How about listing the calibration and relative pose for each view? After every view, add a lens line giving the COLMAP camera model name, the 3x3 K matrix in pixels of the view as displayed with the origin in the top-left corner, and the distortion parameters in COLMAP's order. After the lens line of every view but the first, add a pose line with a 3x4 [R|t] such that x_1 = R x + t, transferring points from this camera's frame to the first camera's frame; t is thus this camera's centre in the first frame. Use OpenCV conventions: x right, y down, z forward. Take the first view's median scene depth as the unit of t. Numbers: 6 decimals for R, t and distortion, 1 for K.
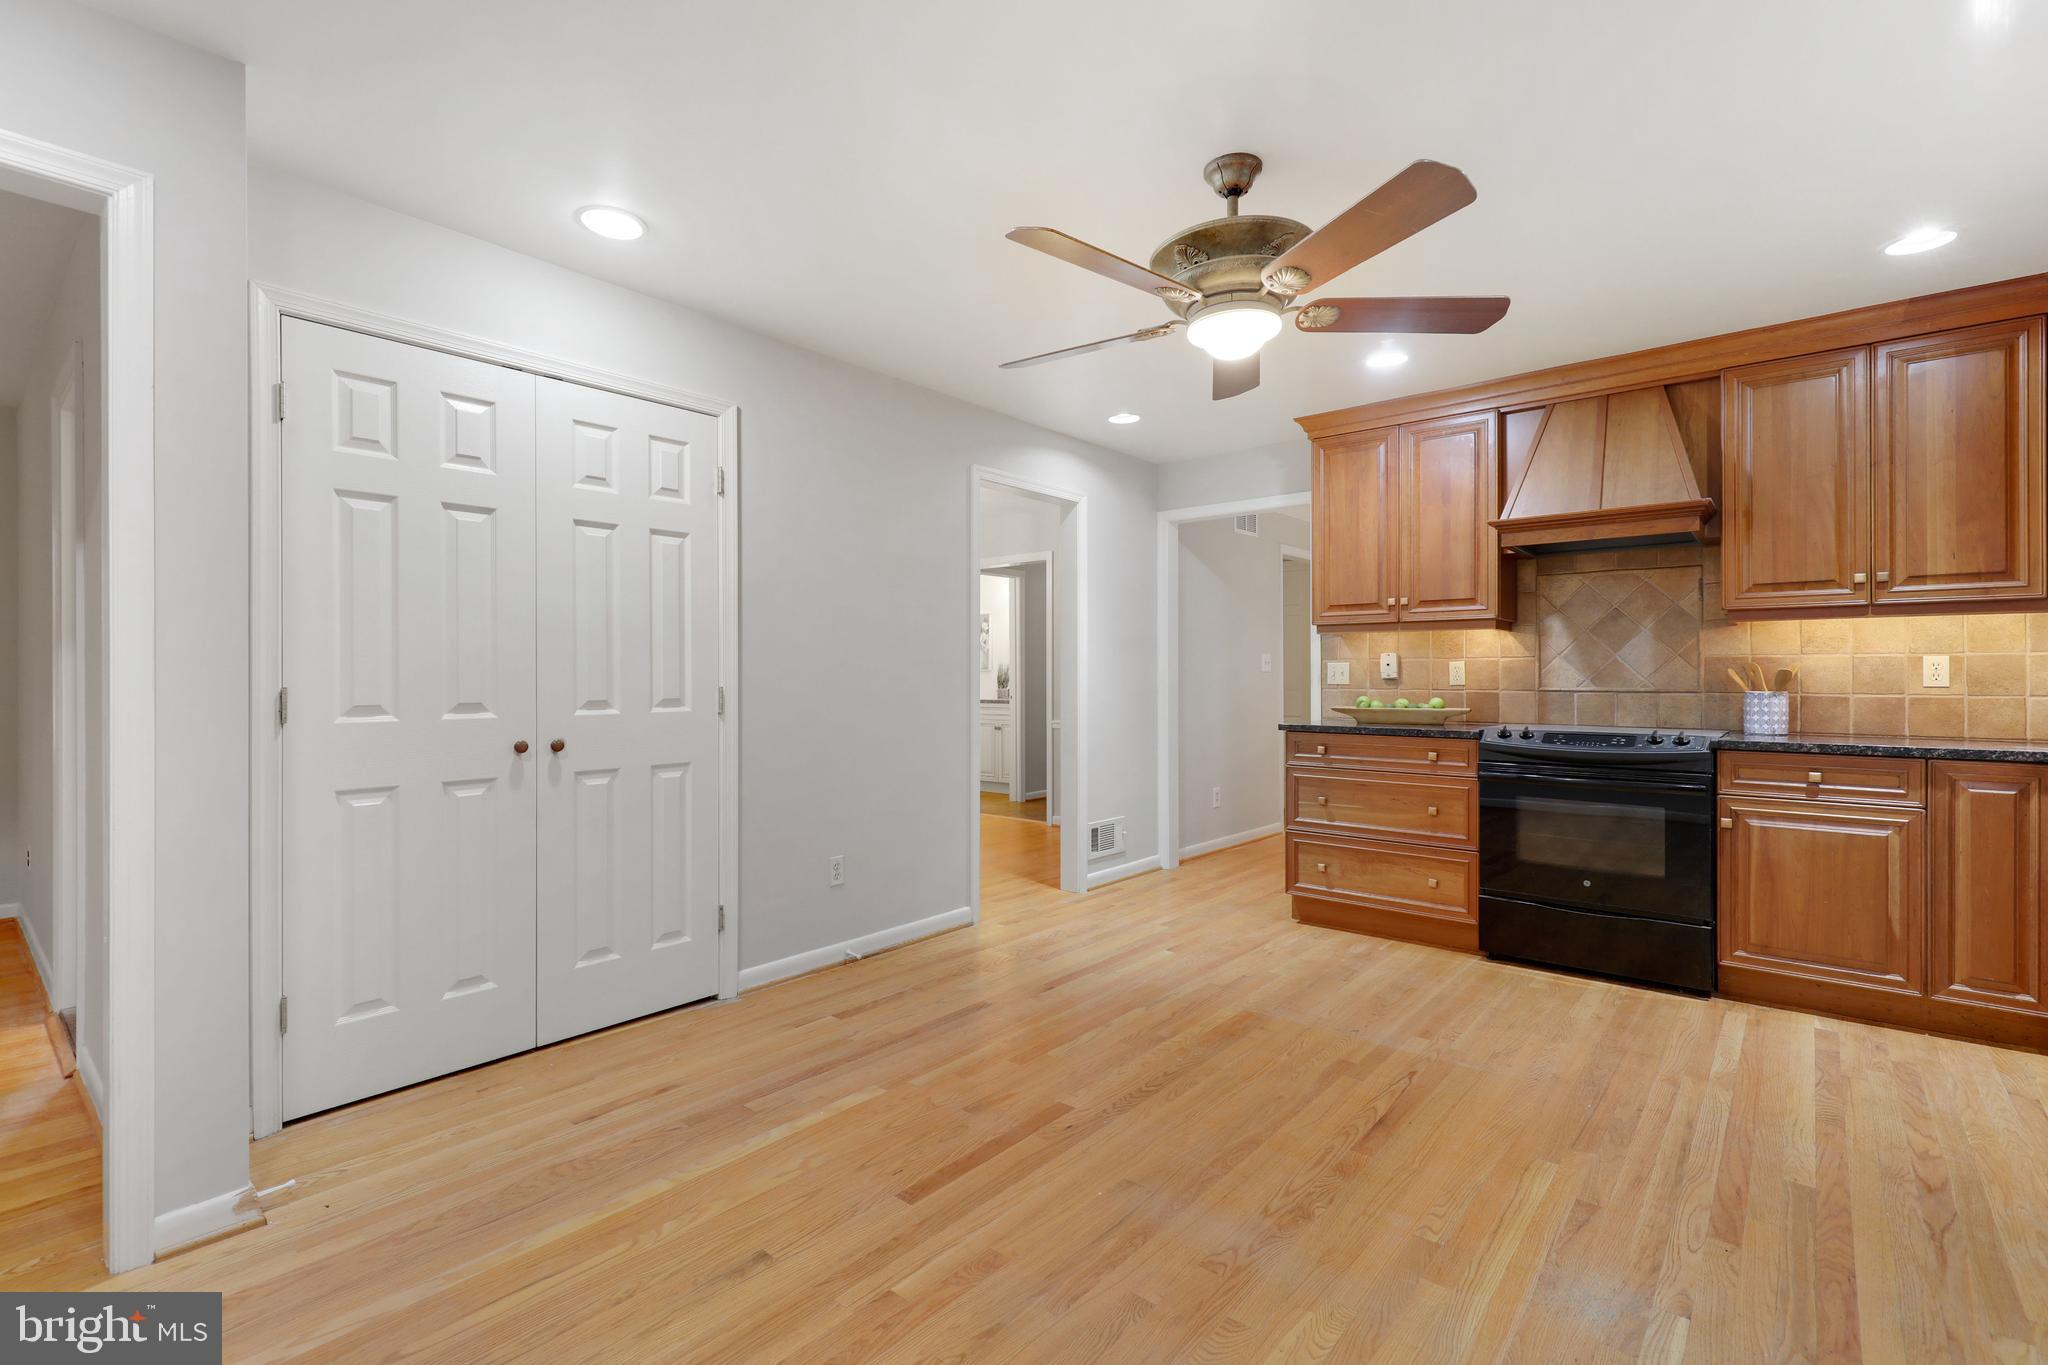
lens RADIAL K [[926.3, 0, 1022.9], [0, 926.3, 673.9], [0, 0, 1]] dist [0.014179, -0.007885]
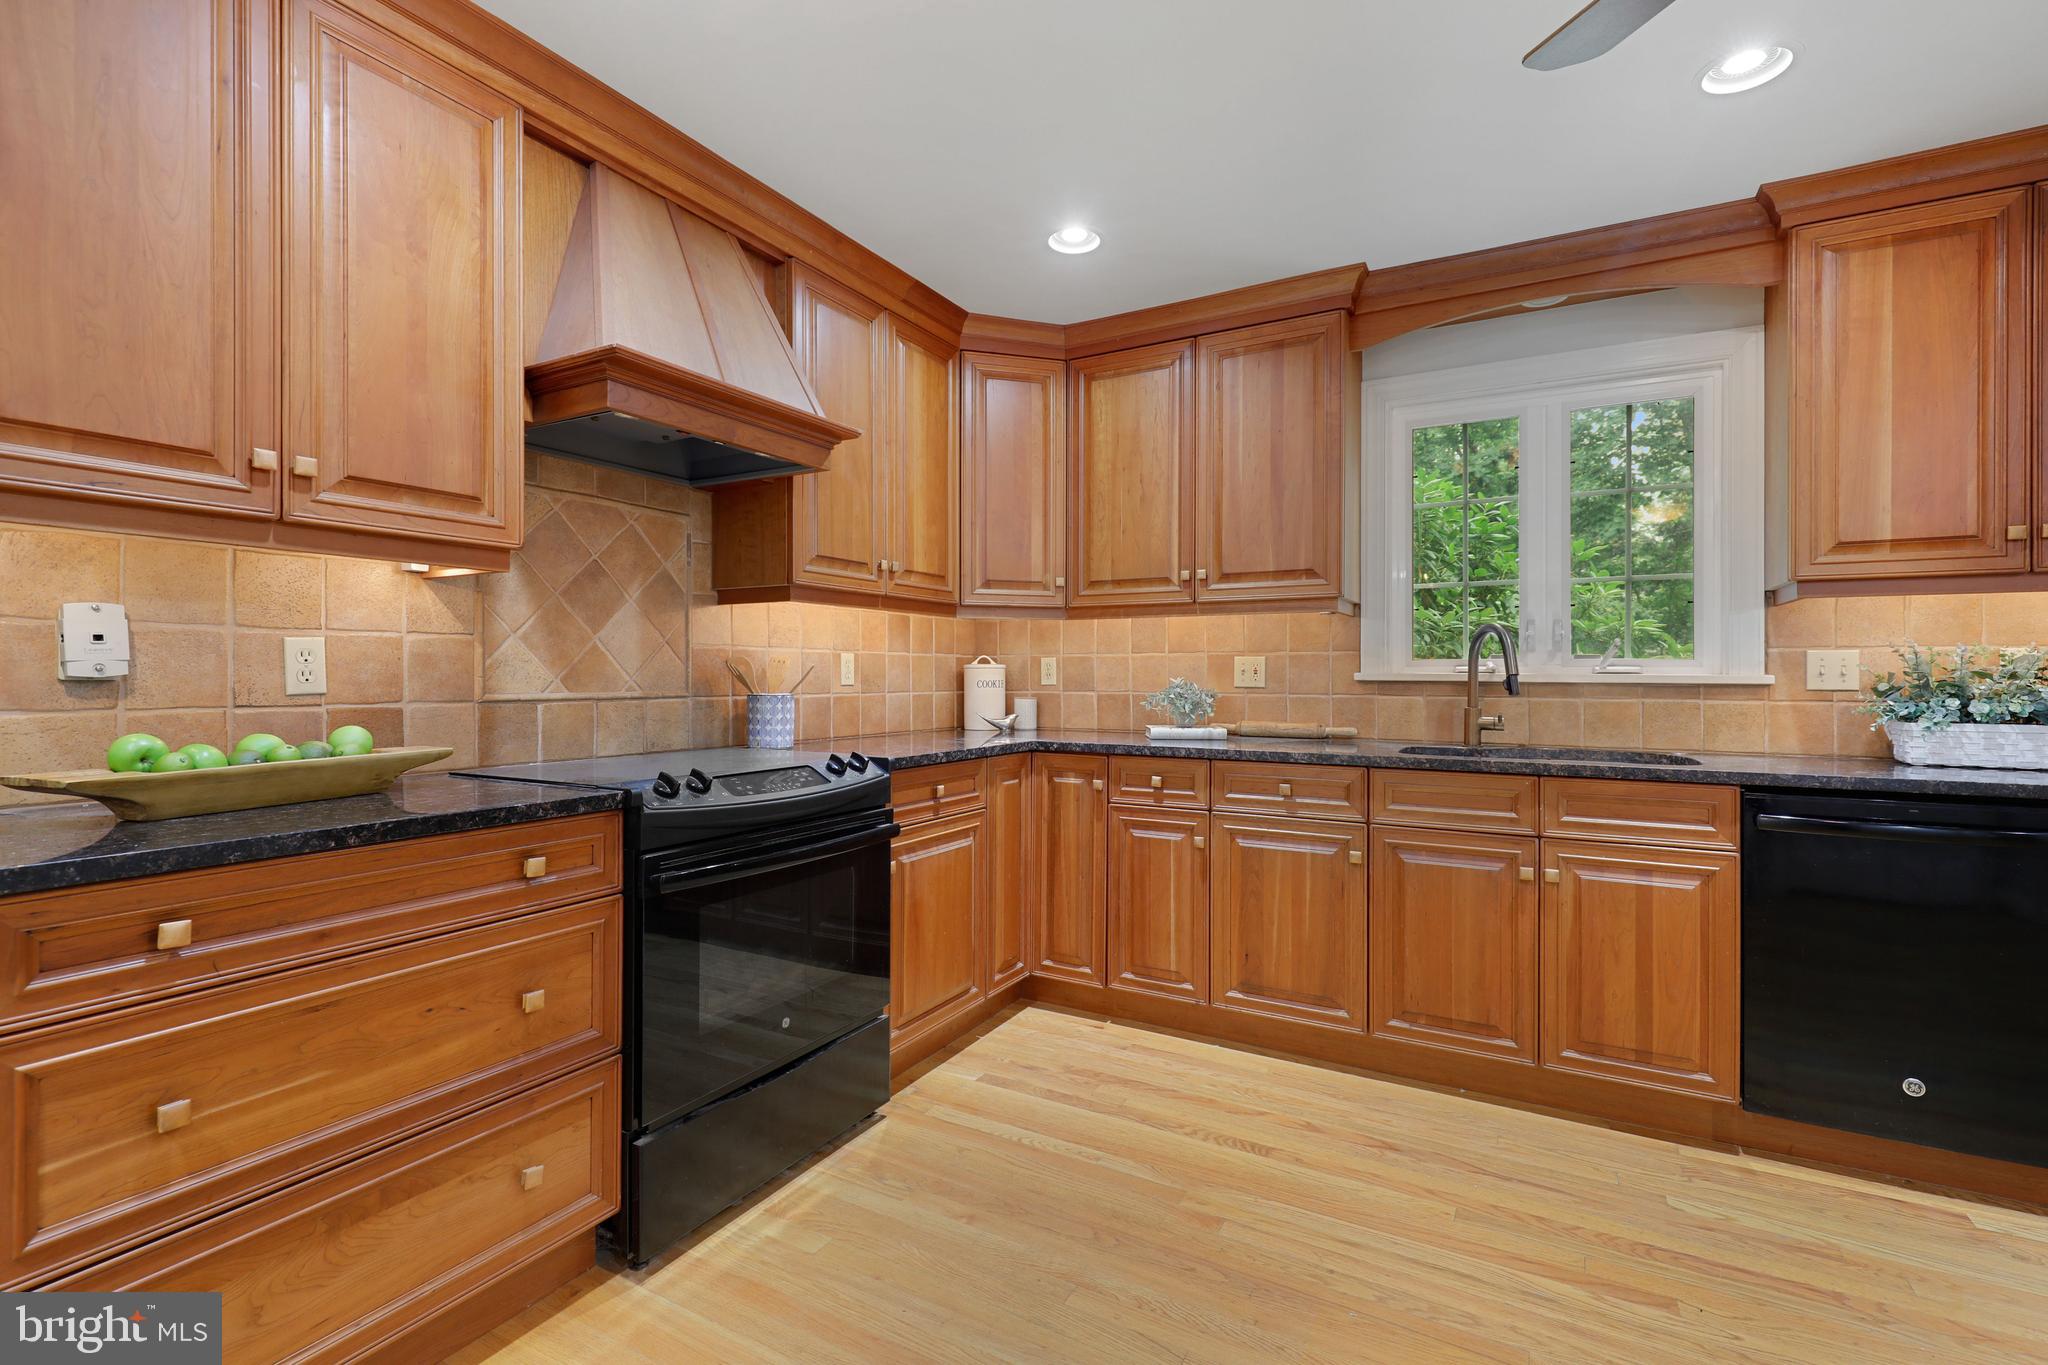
lens RADIAL K [[922.9, 0, 1026.1], [0, 922.9, 675.4], [0, 0, 1]] dist [0.011510, -0.005844]
pose [[-0.189844, 0.000381, 0.981814, -0.001411], [-0.003847, 0.999992, -0.001132, 0.004022], [-0.981807, -0.003992, -0.189841, 0.957974]]
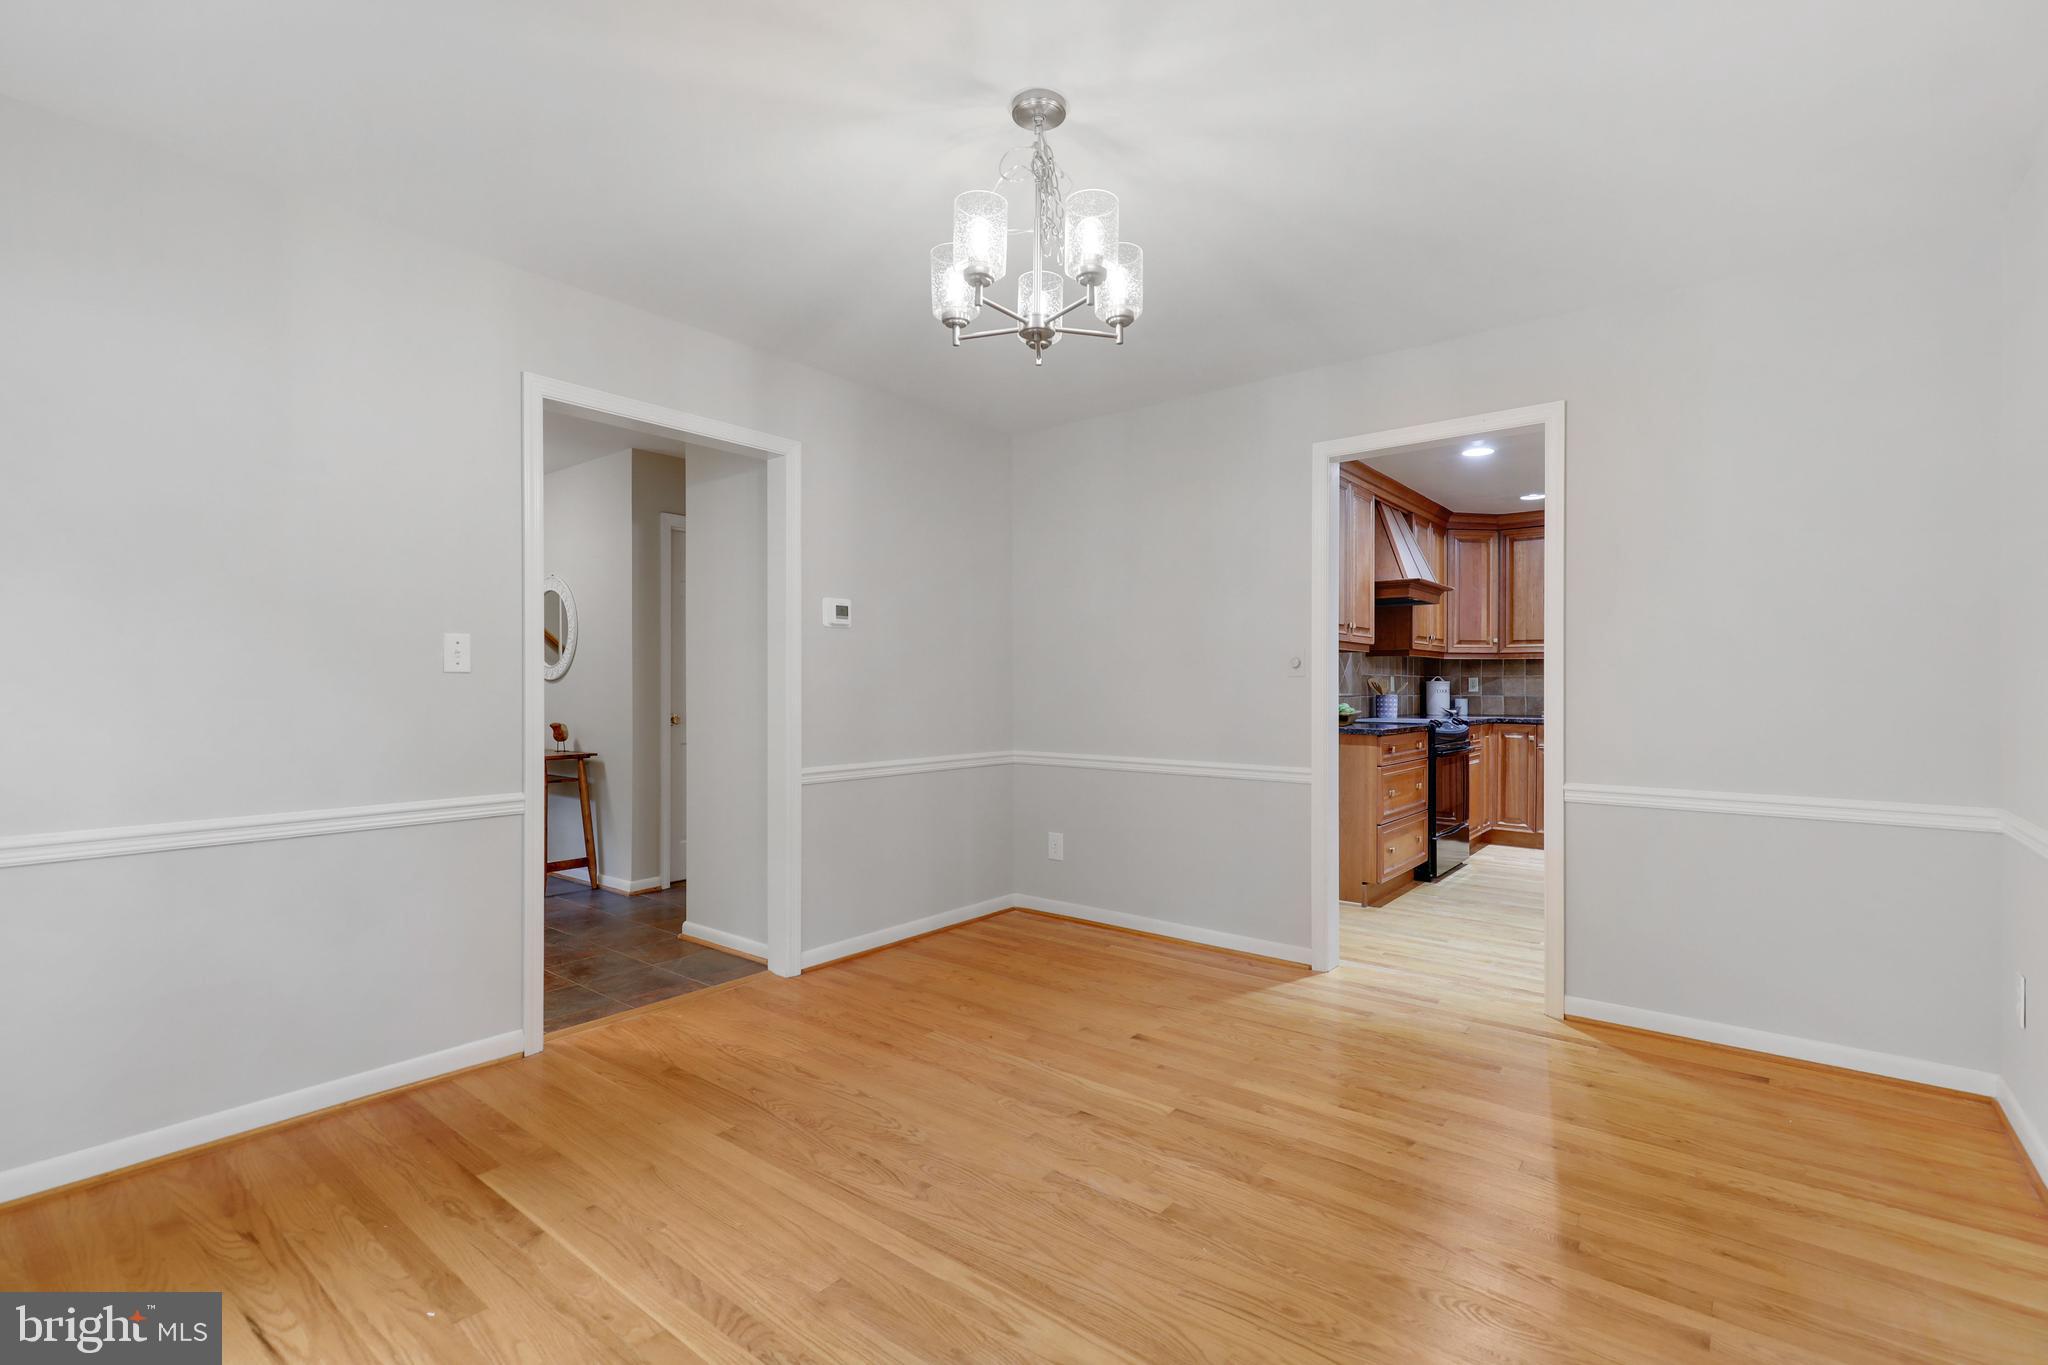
lens RADIAL K [[926.3, 0, 1022.9], [0, 926.3, 673.9], [0, 0, 1]] dist [0.014179, -0.007885]
pose [[-0.024094, 0.010631, 0.999653, -0.994815], [-0.007248, 0.999915, -0.010809, 0.003602], [-0.999683, -0.007506, -0.024015, 1.782618]]
